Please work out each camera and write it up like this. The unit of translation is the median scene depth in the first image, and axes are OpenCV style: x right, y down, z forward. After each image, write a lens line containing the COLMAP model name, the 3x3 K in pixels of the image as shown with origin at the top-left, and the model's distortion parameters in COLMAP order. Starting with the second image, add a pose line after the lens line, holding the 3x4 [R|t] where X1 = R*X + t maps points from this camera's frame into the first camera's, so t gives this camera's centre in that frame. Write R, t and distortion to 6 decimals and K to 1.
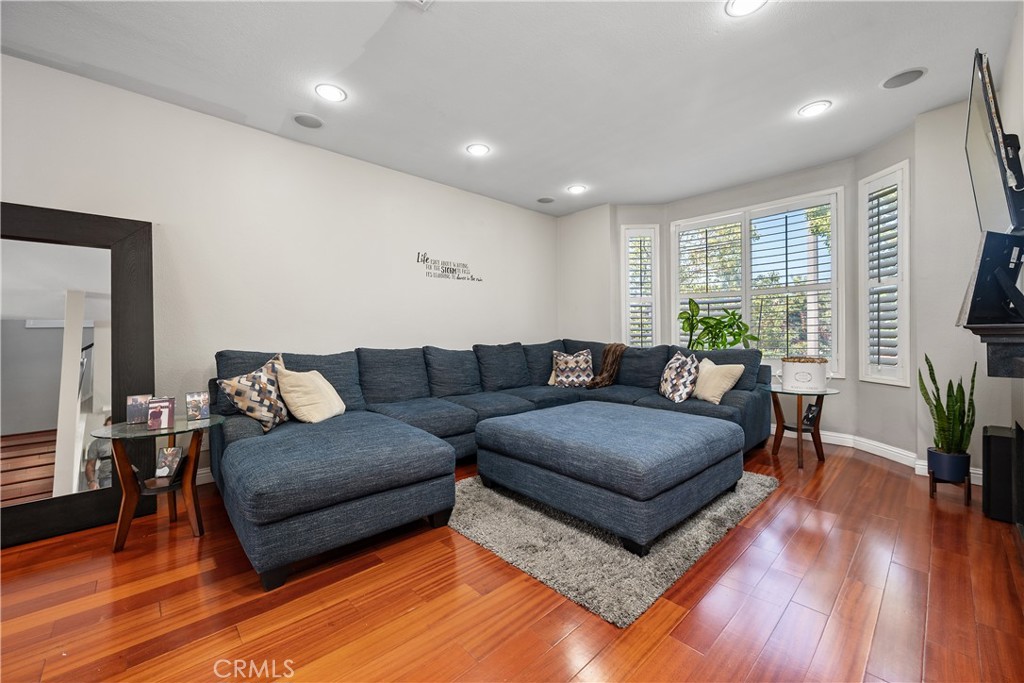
lens RADIAL K [[404.7, 0, 514.4], [0, 404.7, 333.8], [0, 0, 1]] dist [-0.002345, 0.000968]
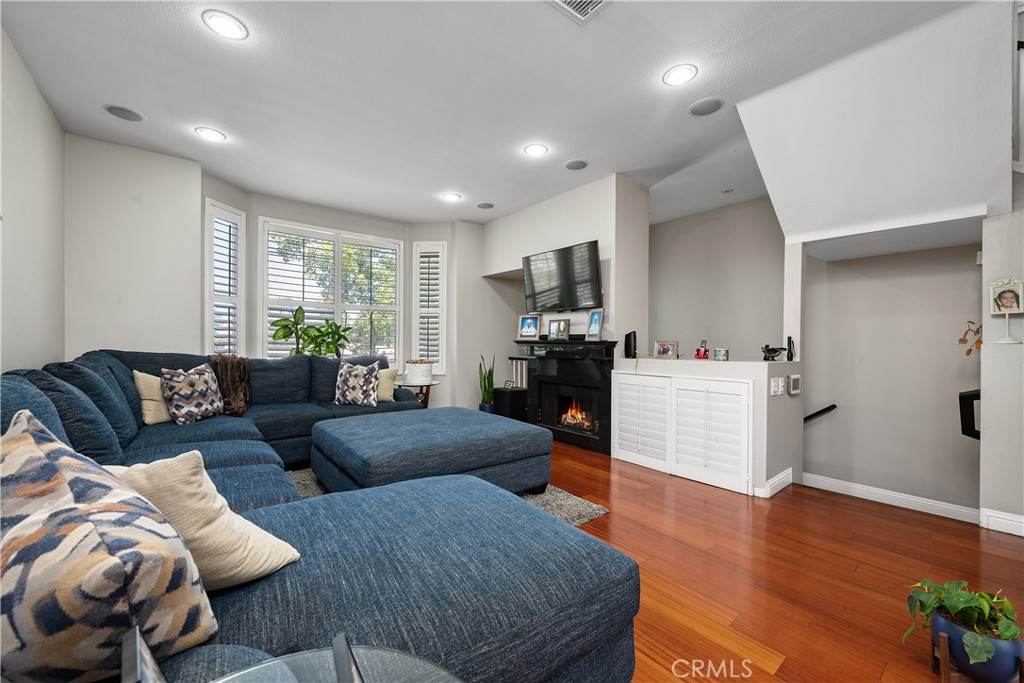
lens RADIAL K [[404.7, 0, 510.4], [0, 404.7, 344.0], [0, 0, 1]] dist [-0.002345, 0.000968]
pose [[0.079208, 0.003925, 0.996850, -0.507437], [-0.004807, 0.999982, -0.003556, 0.004416], [-0.996847, -0.004511, 0.079225, 0.435309]]
